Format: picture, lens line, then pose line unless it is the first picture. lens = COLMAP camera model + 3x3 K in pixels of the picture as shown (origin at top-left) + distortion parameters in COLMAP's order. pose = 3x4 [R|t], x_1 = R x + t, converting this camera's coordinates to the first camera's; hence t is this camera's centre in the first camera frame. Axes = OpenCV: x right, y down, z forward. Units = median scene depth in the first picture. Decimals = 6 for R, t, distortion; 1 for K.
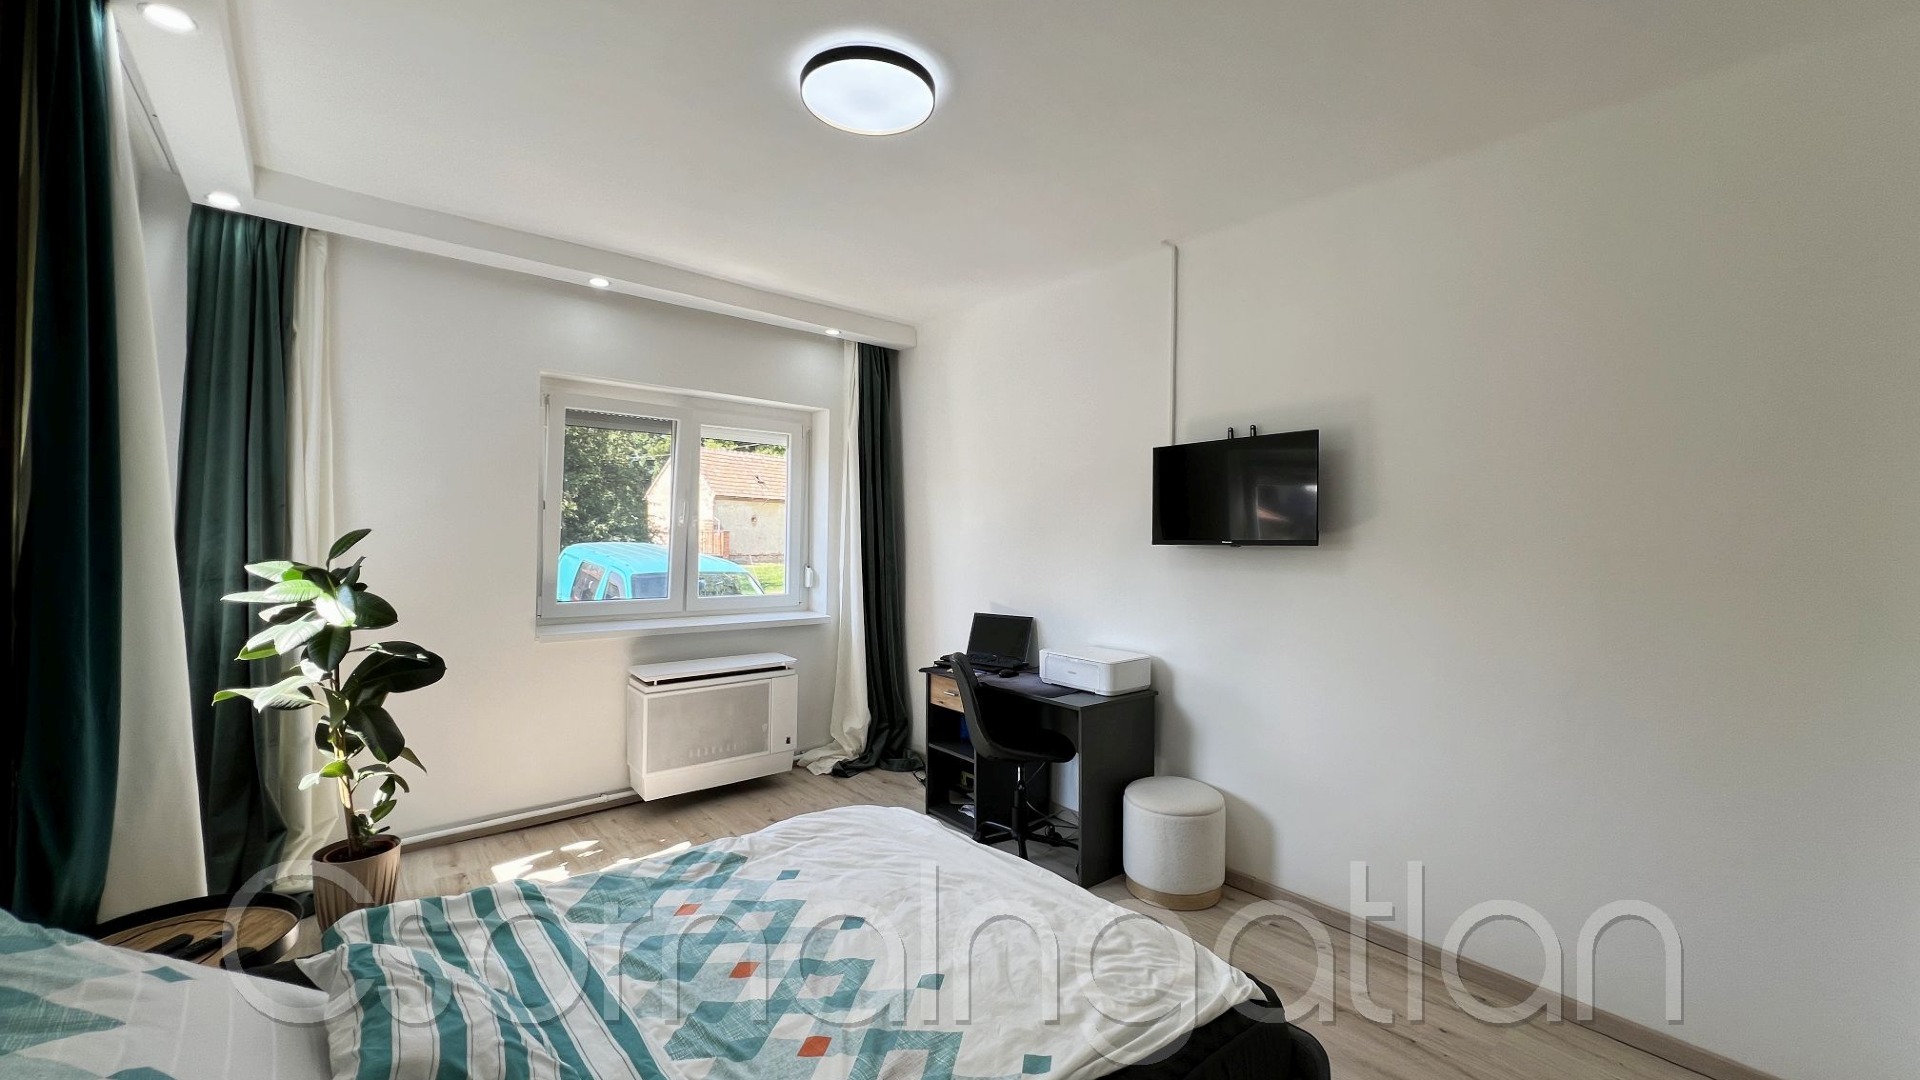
lens RADIAL K [[767.0, 0, 952.2], [0, 767.0, 532.2], [0, 0, 1]] dist [-0.001120, -0.000086]
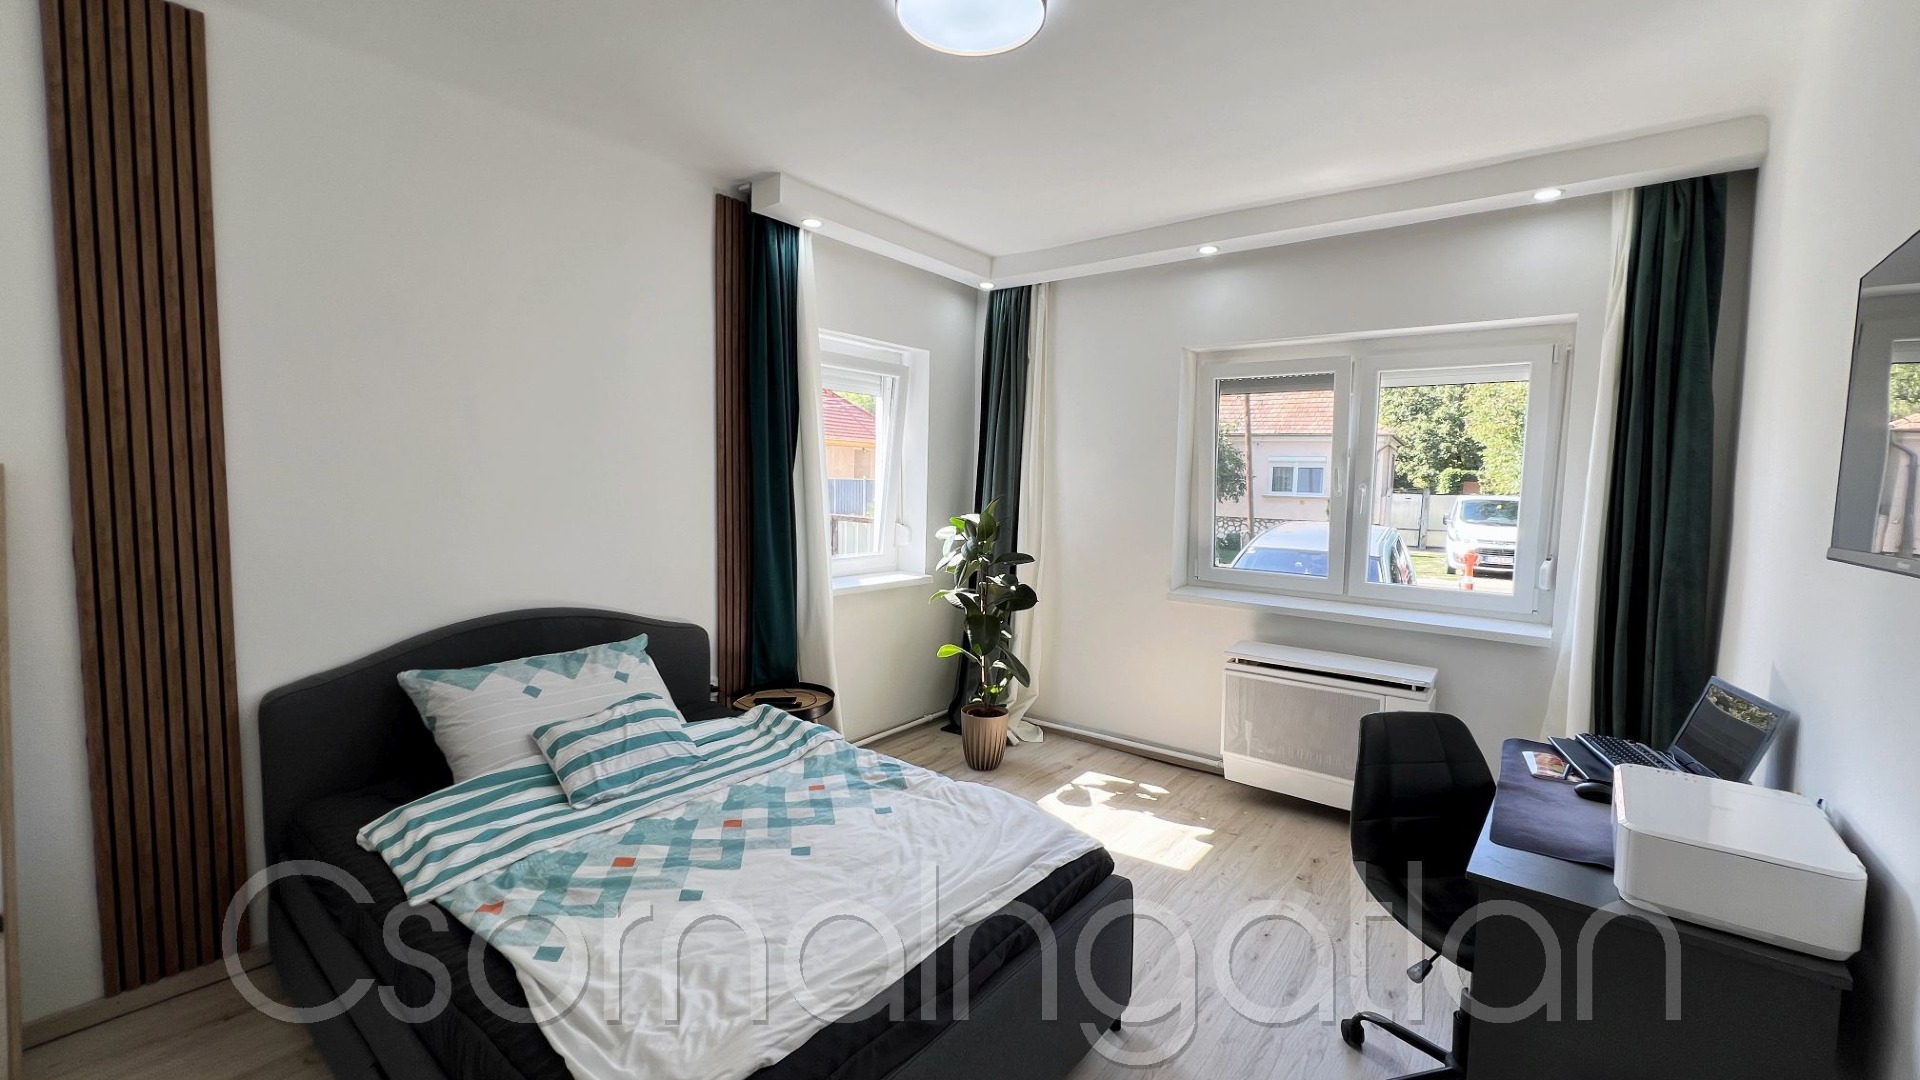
lens RADIAL K [[767.0, 0, 960.9], [0, 767.0, 534.9], [0, 0, 1]] dist [-0.001120, -0.000086]
pose [[0.201871, 0.060943, -0.977514, 0.489416], [-0.017071, 0.998130, 0.058703, -0.008889], [0.979263, 0.004837, 0.202534, 0.500765]]
